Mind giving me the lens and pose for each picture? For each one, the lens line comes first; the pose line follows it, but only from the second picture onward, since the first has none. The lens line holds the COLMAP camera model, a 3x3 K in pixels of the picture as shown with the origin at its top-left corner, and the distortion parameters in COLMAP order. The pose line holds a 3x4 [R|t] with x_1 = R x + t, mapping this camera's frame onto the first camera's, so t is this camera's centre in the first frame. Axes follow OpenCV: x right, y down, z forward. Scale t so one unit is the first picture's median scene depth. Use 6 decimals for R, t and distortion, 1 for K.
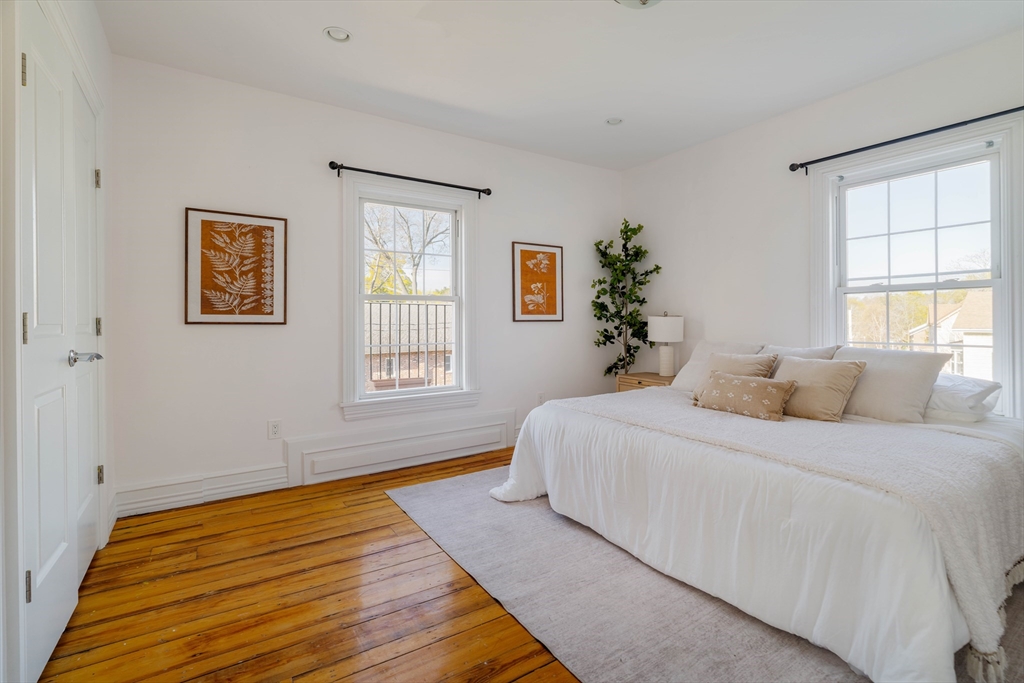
lens RADIAL K [[472.1, 0, 508.7], [0, 472.1, 333.6], [0, 0, 1]] dist [-0.001228, -0.000556]
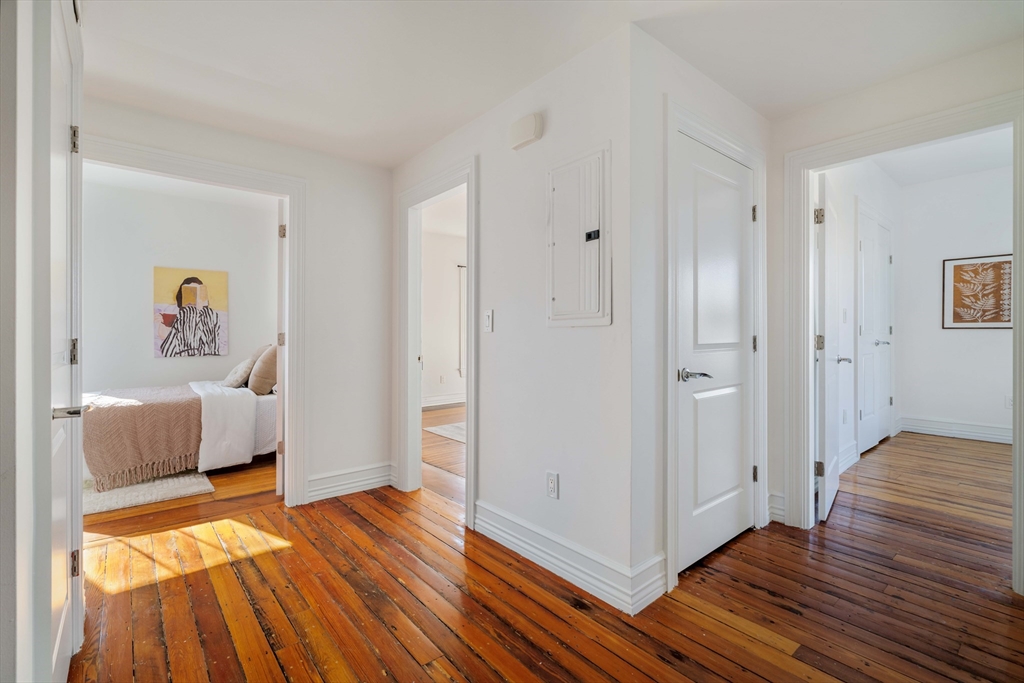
lens RADIAL K [[472.1, 0, 514.1], [0, 472.1, 324.9], [0, 0, 1]] dist [-0.001228, -0.000556]
pose [[0.139802, -0.009059, -0.990138, 0.738076], [-0.016170, 0.999804, -0.011430, 0.009854], [0.990047, 0.017608, 0.139628, -0.722597]]
